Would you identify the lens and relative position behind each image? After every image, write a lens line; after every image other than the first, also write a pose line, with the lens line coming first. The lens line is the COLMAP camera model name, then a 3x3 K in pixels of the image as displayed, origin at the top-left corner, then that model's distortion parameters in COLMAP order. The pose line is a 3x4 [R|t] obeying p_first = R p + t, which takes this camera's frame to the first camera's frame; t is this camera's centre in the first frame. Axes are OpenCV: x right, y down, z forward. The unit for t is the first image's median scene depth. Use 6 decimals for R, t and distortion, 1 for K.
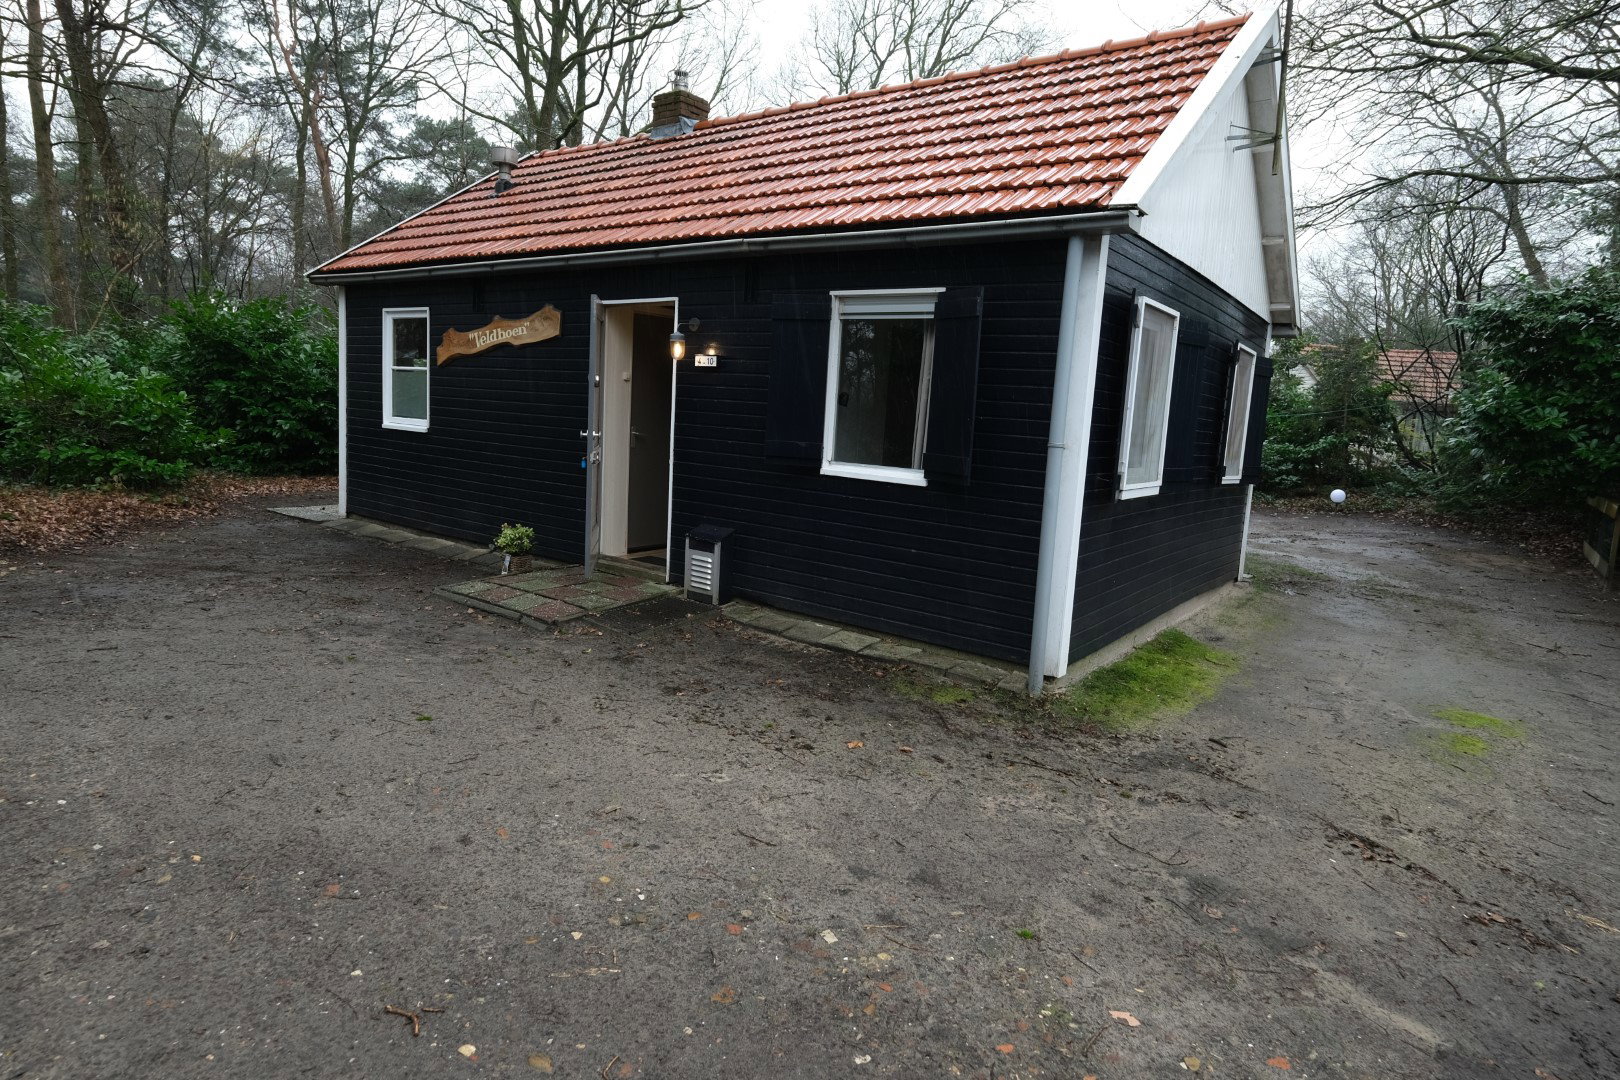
lens RADIAL K [[885.3, 0, 810.0], [0, 885.3, 540.0], [0, 0, 1]] dist [0.001764, -0.000157]
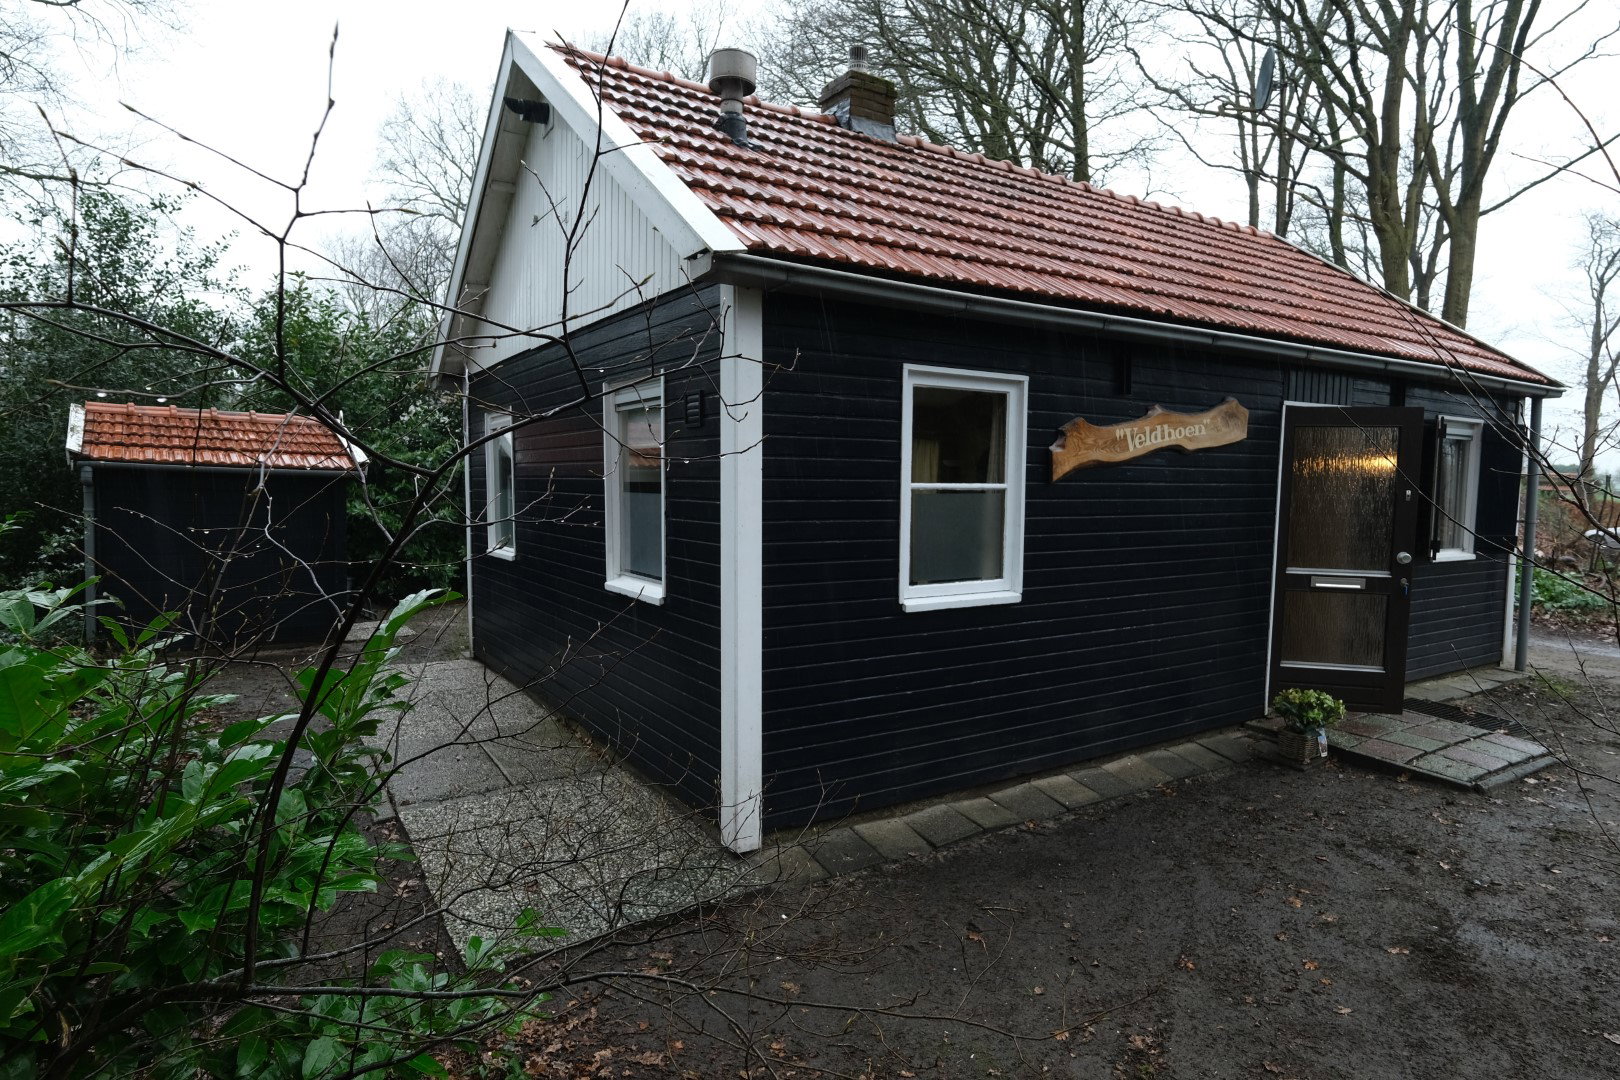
lens RADIAL K [[885.3, 0, 810.0], [0, 885.3, 540.0], [0, 0, 1]] dist [0.001764, -0.000157]
pose [[0.358817, -0.124731, 0.925036, -1.048046], [0.140729, 0.986932, 0.078489, -0.235868], [-0.922738, 0.102016, 0.371681, 0.978501]]
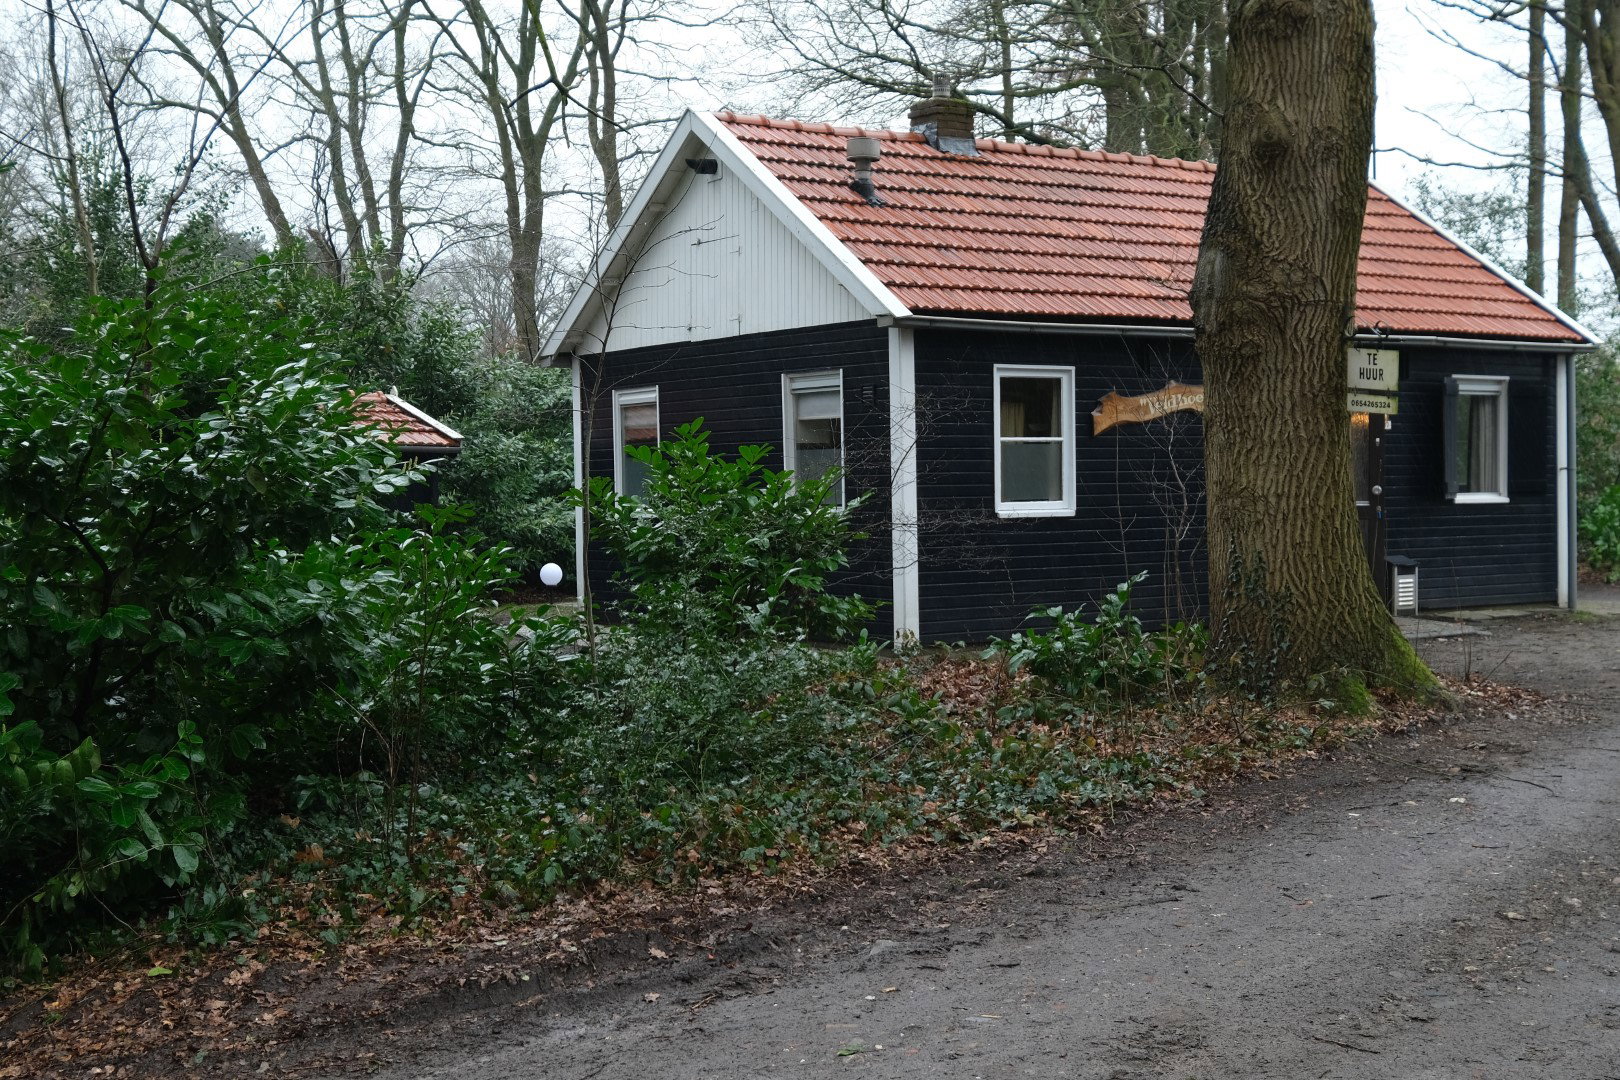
lens RADIAL K [[2028.4, 0, 810.0], [0, 2028.4, 540.0], [0, 0, 1]] dist [0.000229, 0.064425]
pose [[0.329045, -0.097687, 0.939248, -2.433757], [0.163602, 0.985491, 0.045182, -0.240295], [-0.930034, 0.138796, 0.340253, 0.636522]]
